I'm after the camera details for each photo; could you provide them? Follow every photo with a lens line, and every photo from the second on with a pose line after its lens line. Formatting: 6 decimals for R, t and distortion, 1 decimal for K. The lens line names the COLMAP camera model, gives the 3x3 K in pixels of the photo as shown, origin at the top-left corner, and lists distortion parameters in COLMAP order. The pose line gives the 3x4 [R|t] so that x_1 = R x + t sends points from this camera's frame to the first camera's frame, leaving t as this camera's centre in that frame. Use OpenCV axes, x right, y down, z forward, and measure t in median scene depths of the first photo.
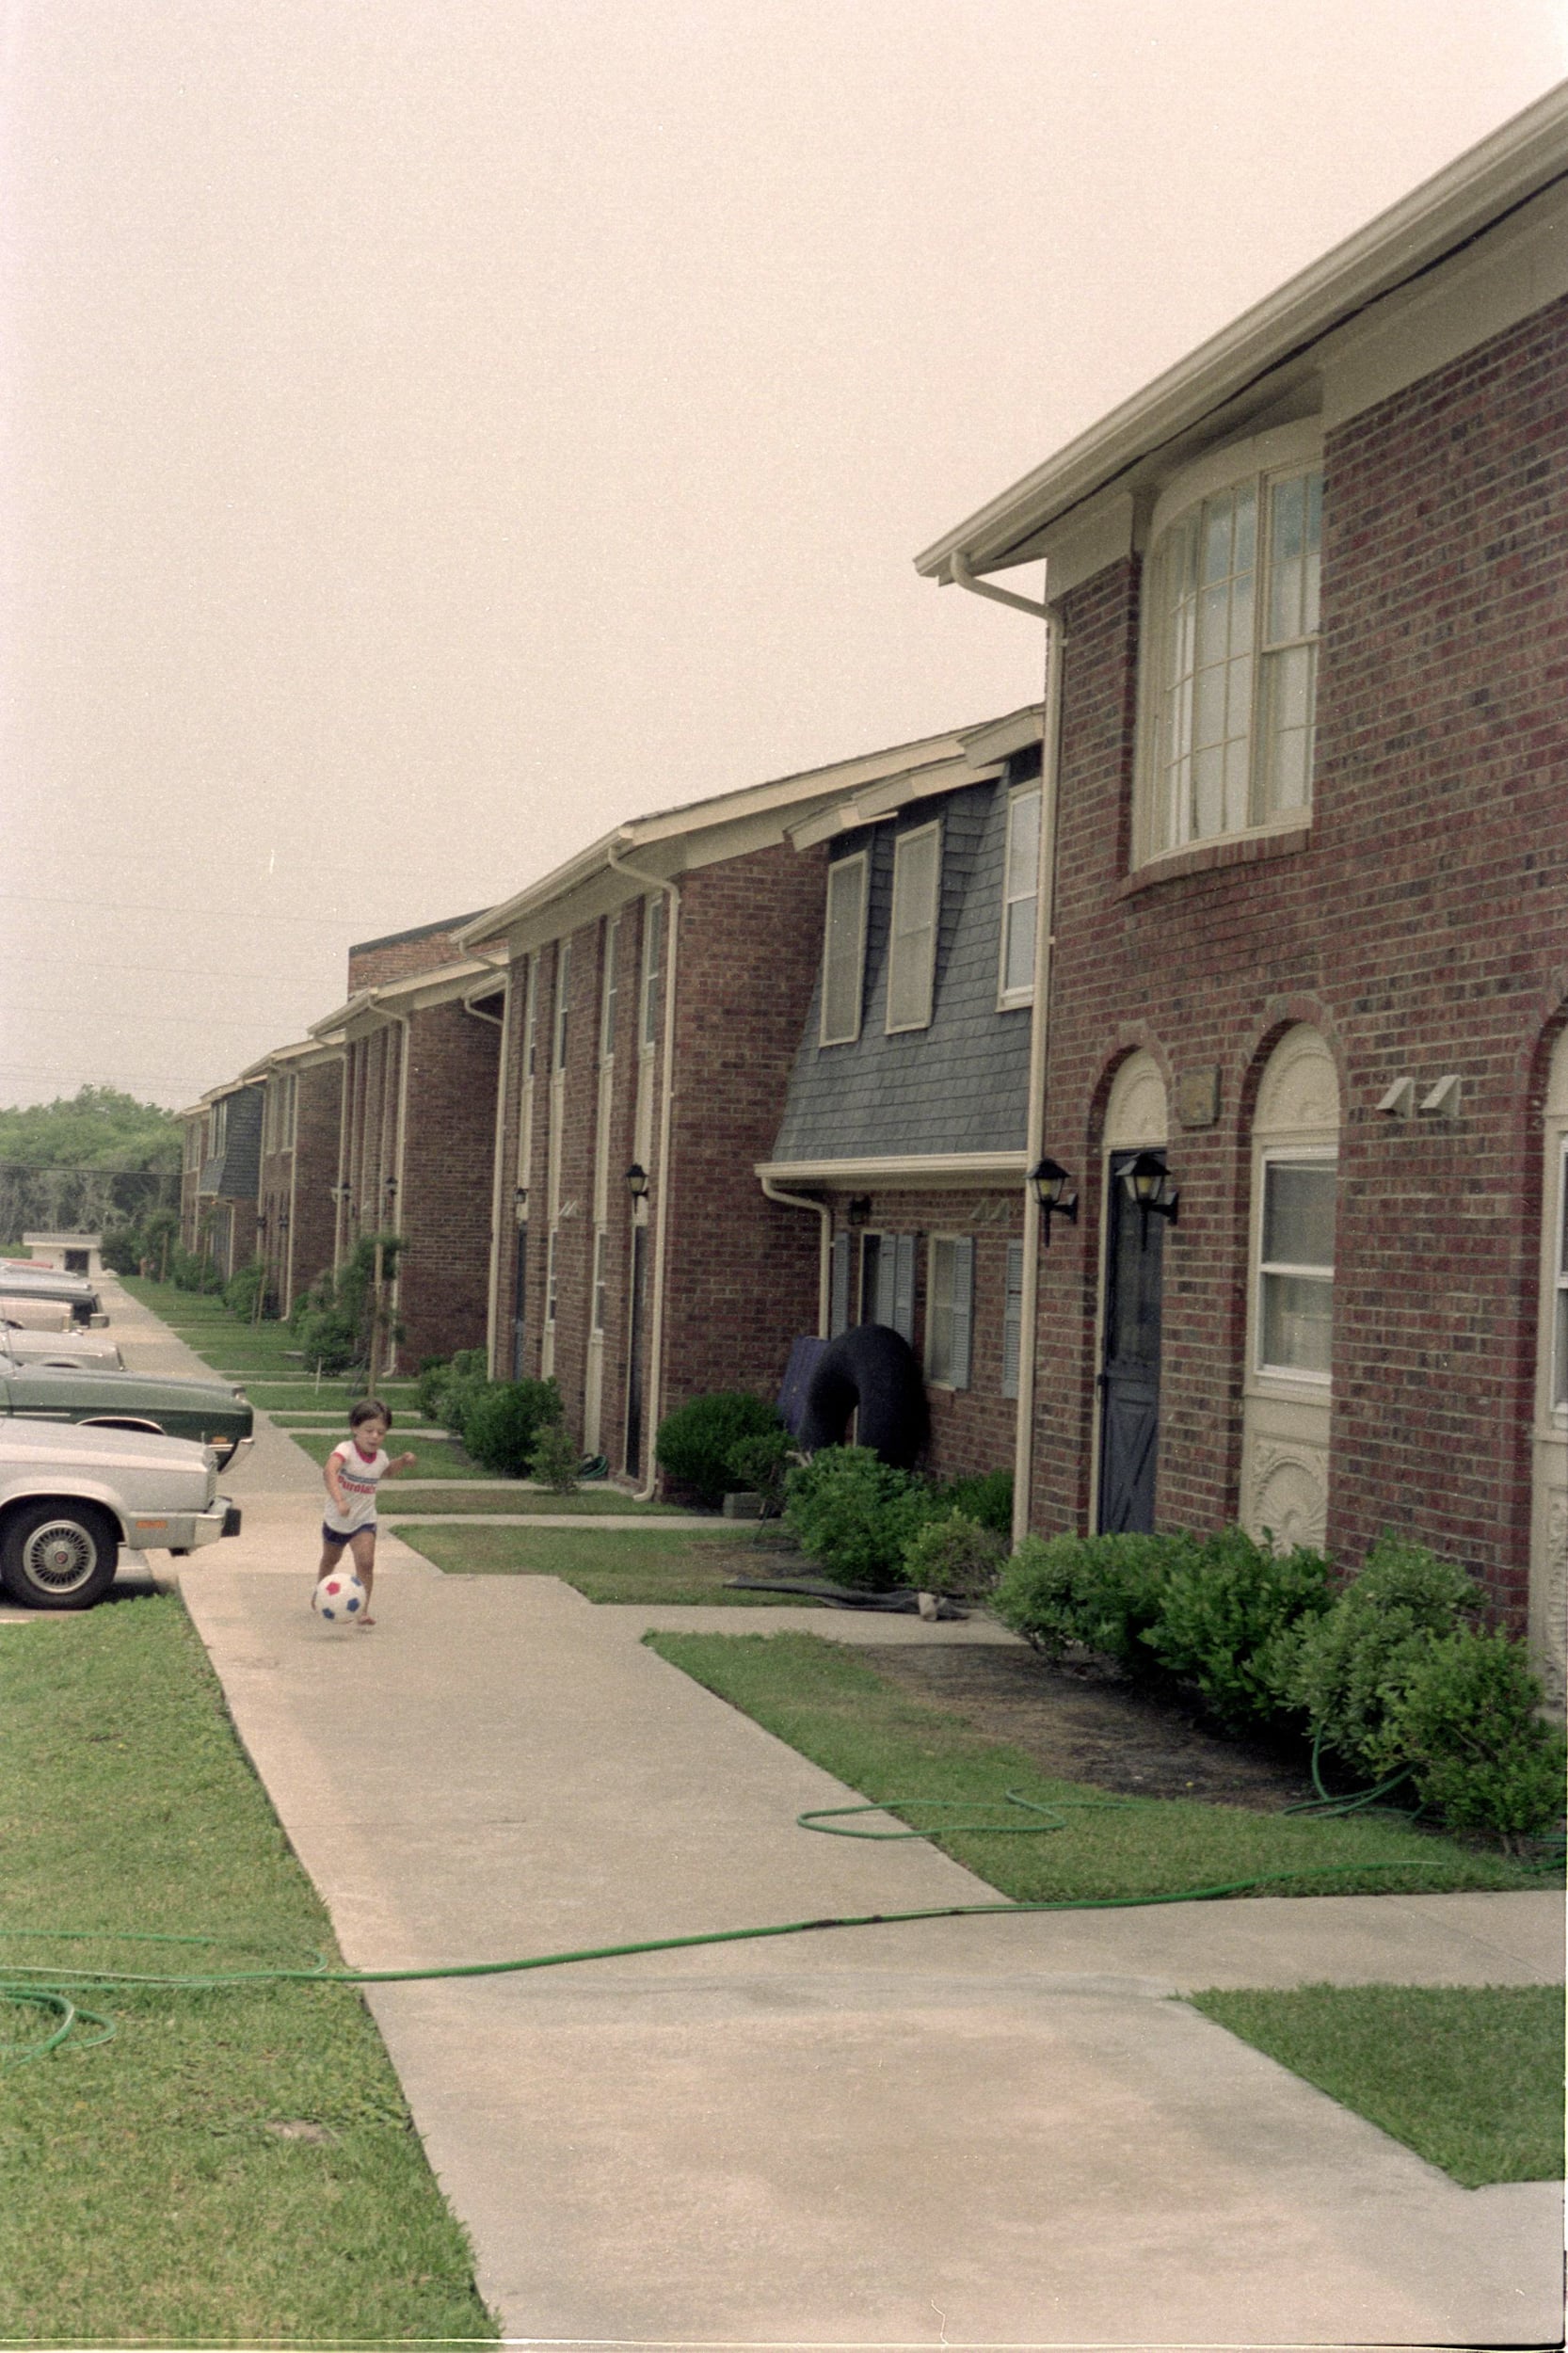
lens RADIAL K [[3431.3, 0, 784.0], [0, 3431.3, 1176.5], [0, 0, 1]] dist [-0.042683, 0.029321]
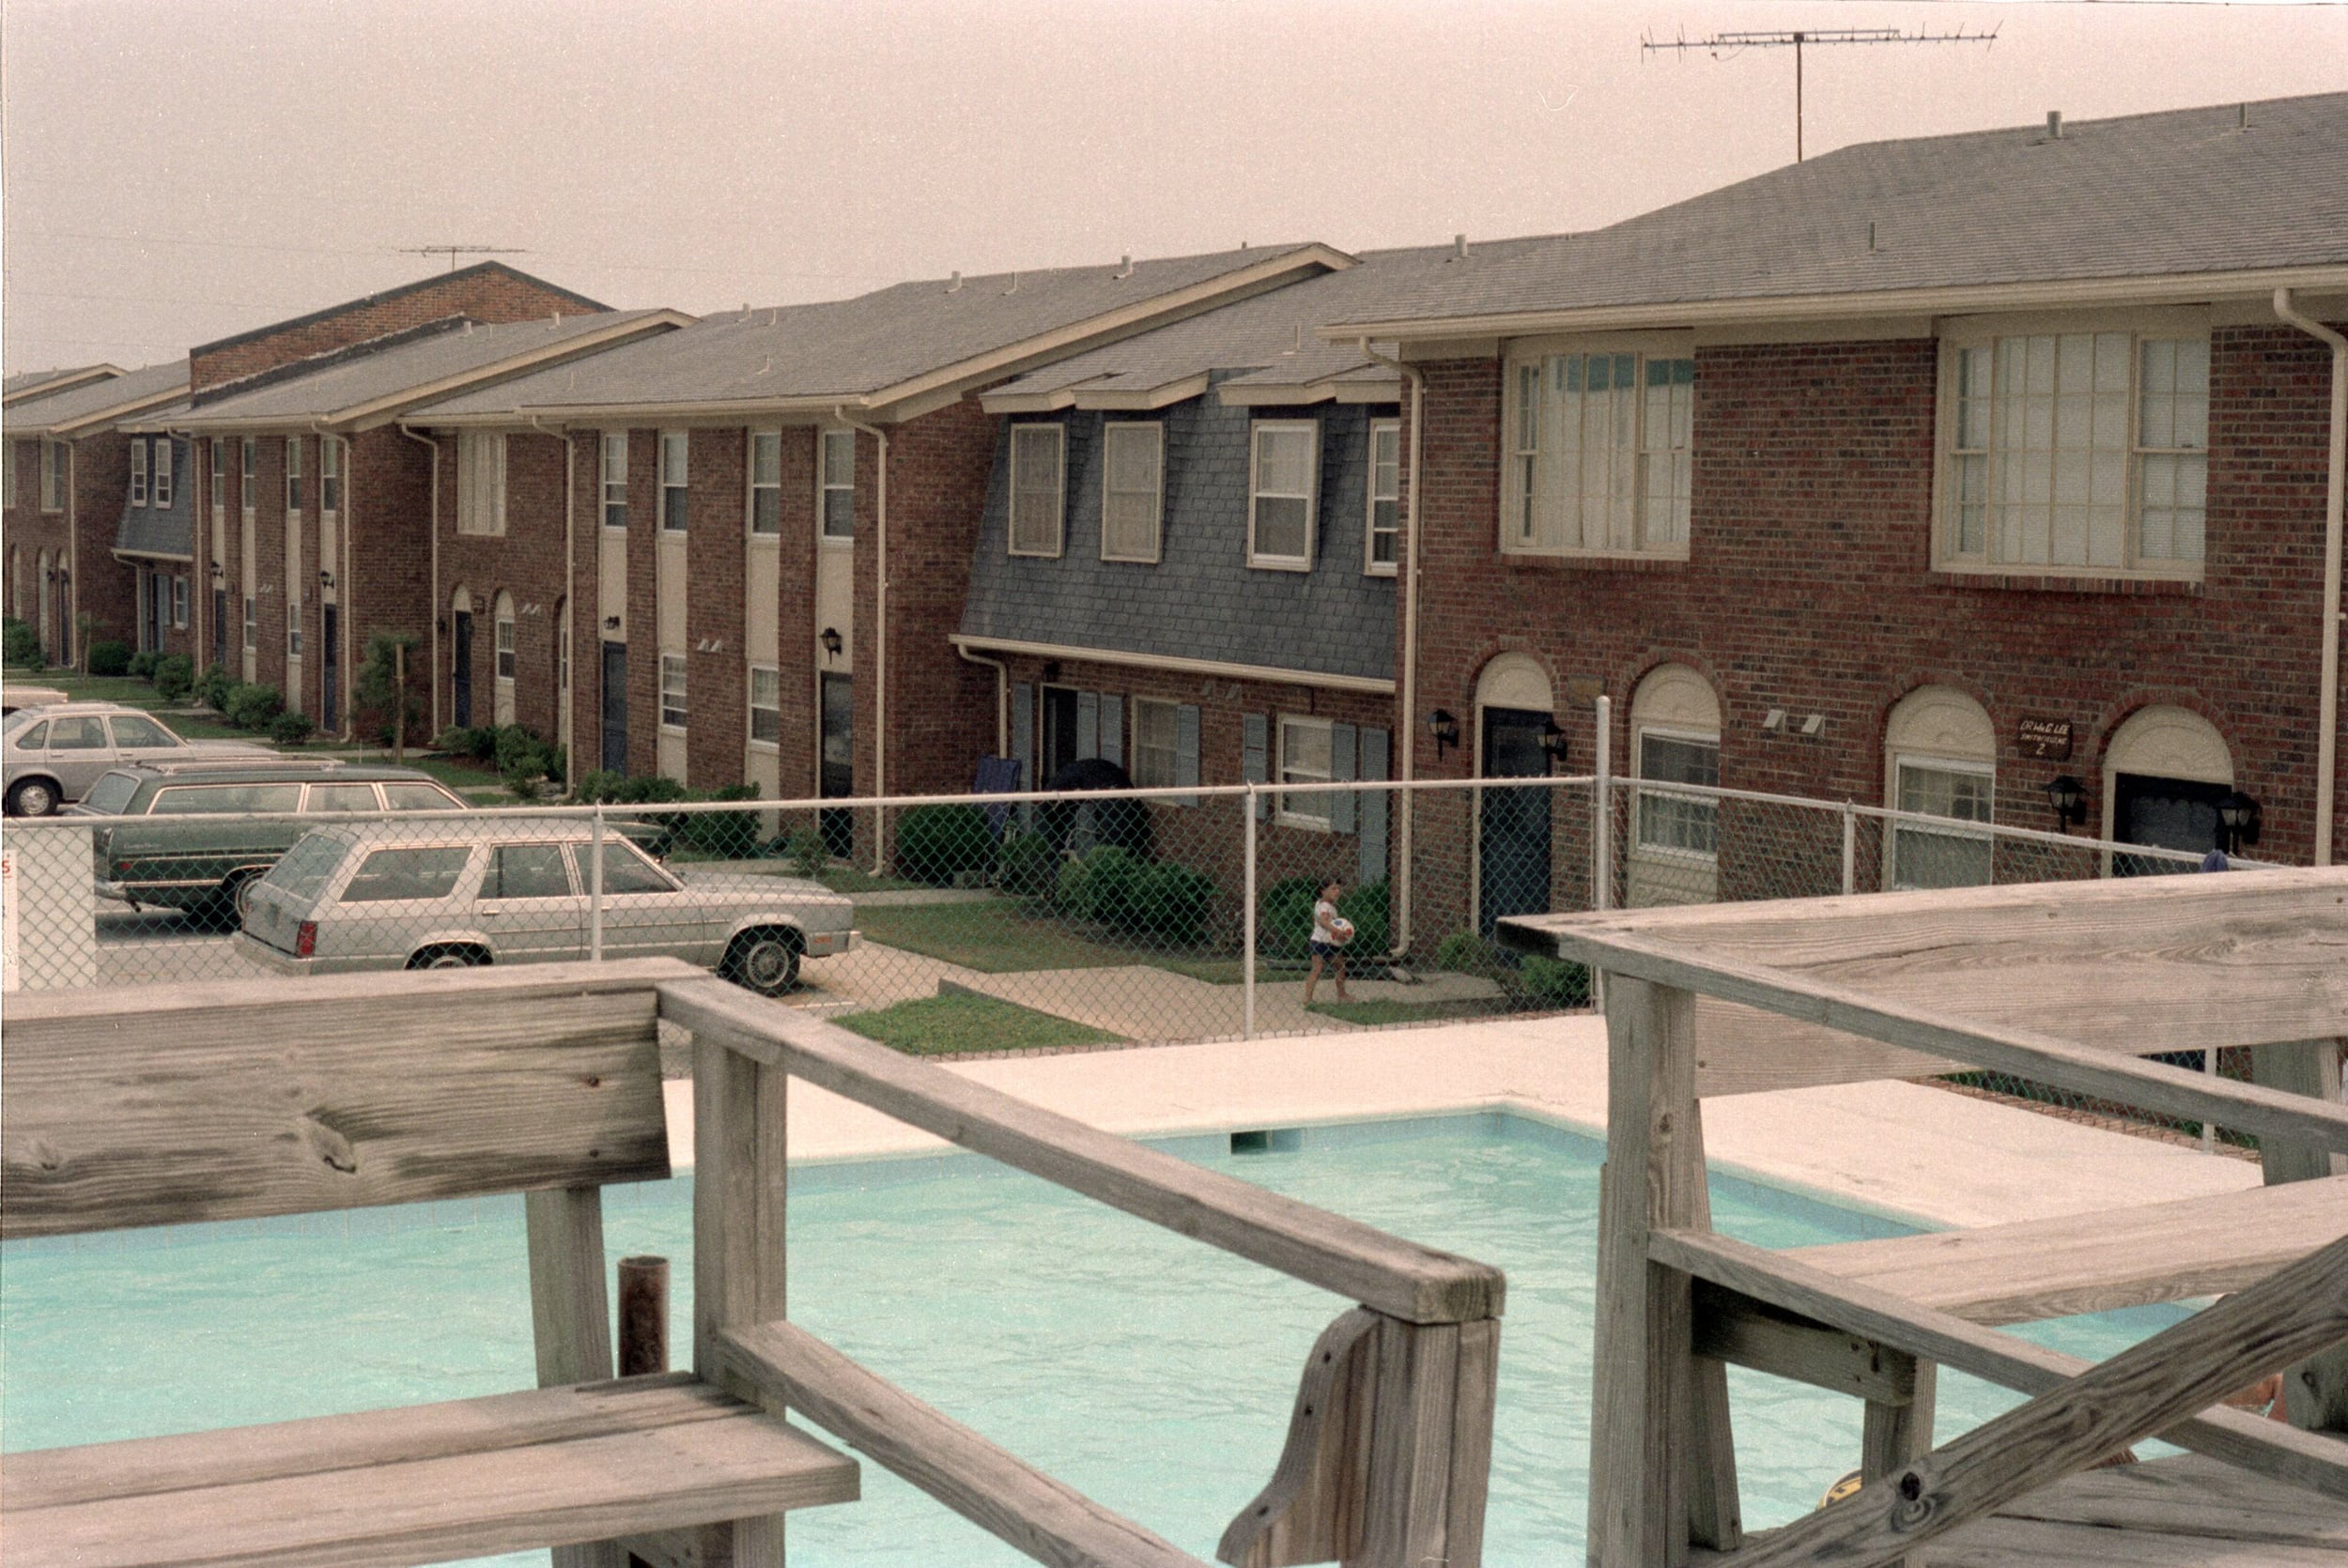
lens RADIAL K [[3423.6, 0, 1174.0], [0, 3423.6, 784.0], [0, 0, 1]] dist [-0.042683, 0.029321]
pose [[0.948029, -0.041515, 0.315465, -0.677699], [0.005907, 0.993577, 0.113003, -0.186251], [-0.318130, -0.105267, 0.942185, -0.650553]]
